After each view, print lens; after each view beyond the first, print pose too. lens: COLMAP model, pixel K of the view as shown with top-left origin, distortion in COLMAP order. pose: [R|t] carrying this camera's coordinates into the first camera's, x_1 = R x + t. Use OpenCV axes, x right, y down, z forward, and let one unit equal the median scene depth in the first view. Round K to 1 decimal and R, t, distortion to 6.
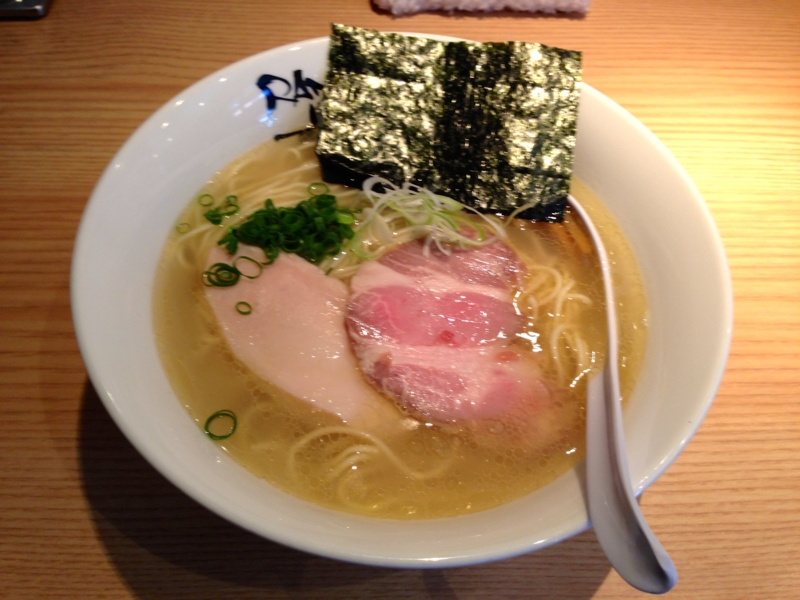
lens RADIAL K [[755.3, 0, 359.2], [0, 755.3, 299.0], [0, 0, 1]] dist [-0.002724, -0.007443]
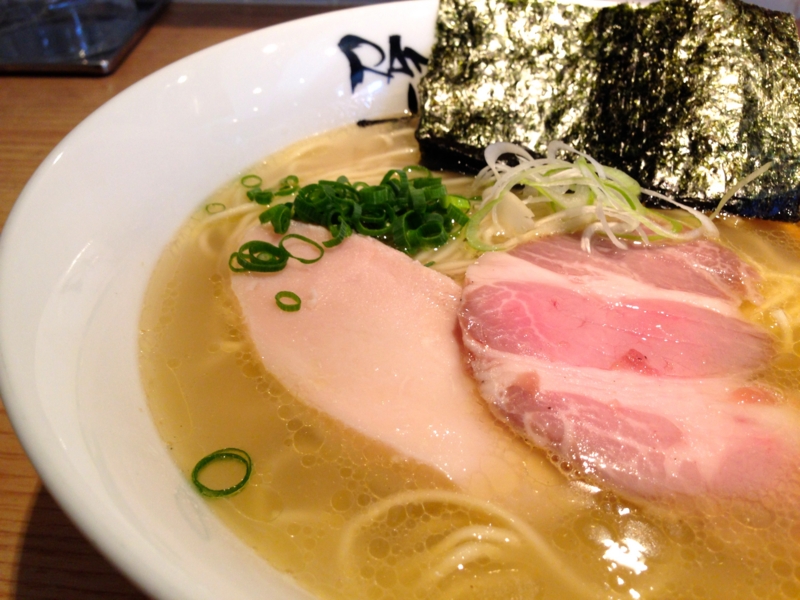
lens RADIAL K [[755.3, 0, 359.2], [0, 755.3, 299.0], [0, 0, 1]] dist [-0.002724, -0.007443]
pose [[0.992726, 0.032764, -0.115852, -0.024783], [-0.064345, 0.957686, -0.280530, 0.174238], [0.101758, 0.285944, 0.952828, 0.415471]]
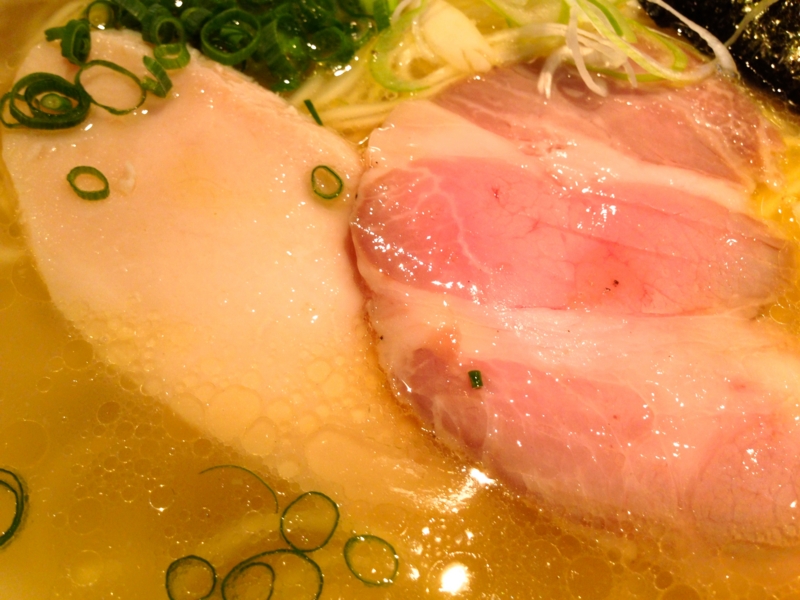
lens RADIAL K [[755.3, 0, 359.2], [0, 755.3, 299.0], [0, 0, 1]] dist [-0.002724, -0.007443]
pose [[0.998128, 0.060914, 0.005408, -0.011696], [-0.061153, 0.994721, 0.082408, 0.028237], [-0.000359, -0.082584, 0.996584, 0.595512]]
